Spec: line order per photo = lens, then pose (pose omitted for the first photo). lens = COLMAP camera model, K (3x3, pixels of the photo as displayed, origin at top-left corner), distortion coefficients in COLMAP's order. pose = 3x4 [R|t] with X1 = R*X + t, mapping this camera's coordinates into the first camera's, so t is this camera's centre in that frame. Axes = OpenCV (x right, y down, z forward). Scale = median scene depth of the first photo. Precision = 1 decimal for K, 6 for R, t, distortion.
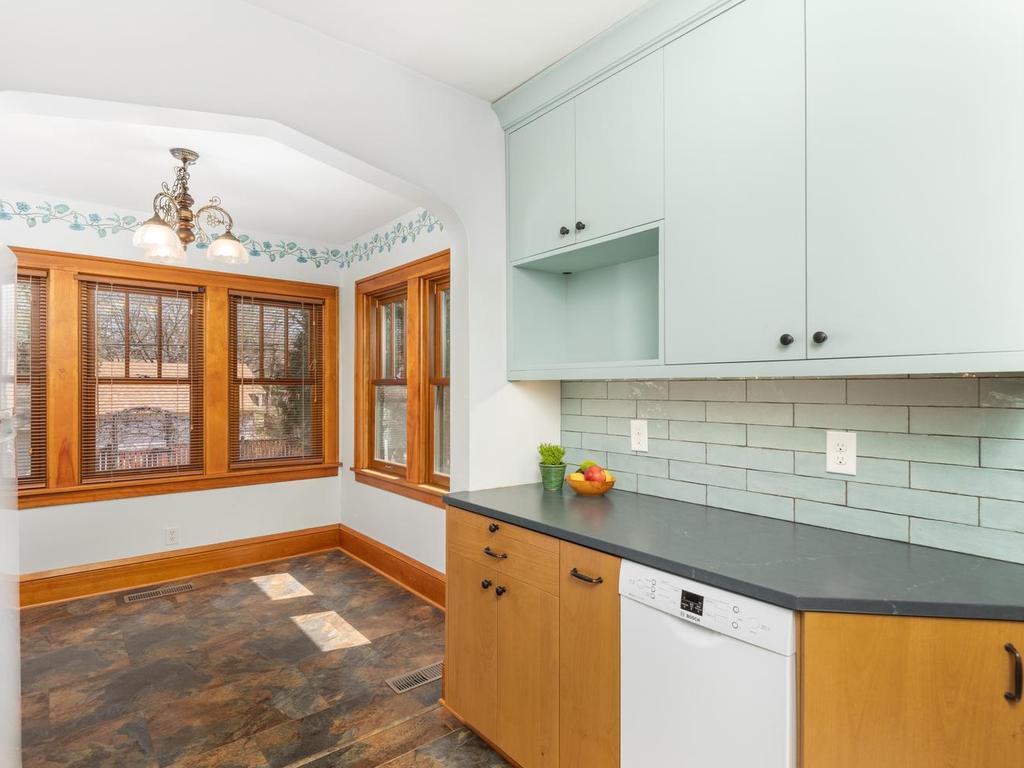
lens RADIAL K [[567.7, 0, 512.7], [0, 567.7, 386.2], [0, 0, 1]] dist [0.054987, -0.043871]
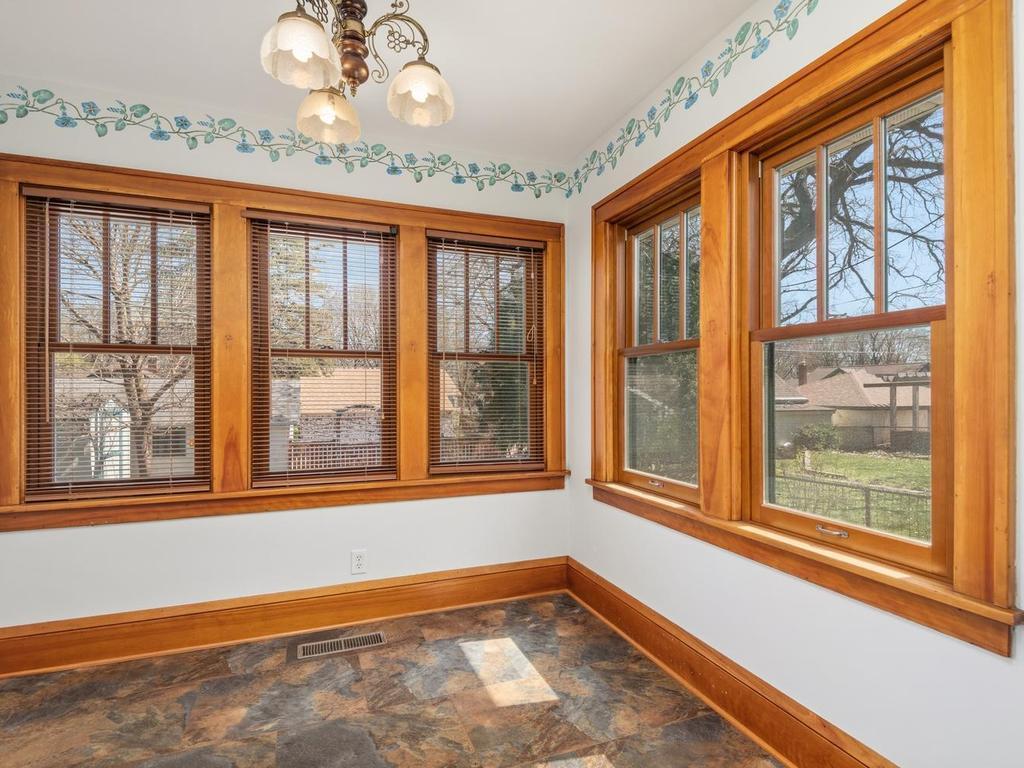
lens RADIAL K [[567.7, 0, 512.7], [0, 567.7, 386.2], [0, 0, 1]] dist [0.054987, -0.043871]
pose [[0.950231, -0.004615, -0.311511, -0.177341], [0.003793, 0.999988, -0.003246, 0.037574], [0.311522, 0.001903, 0.950237, 0.370632]]
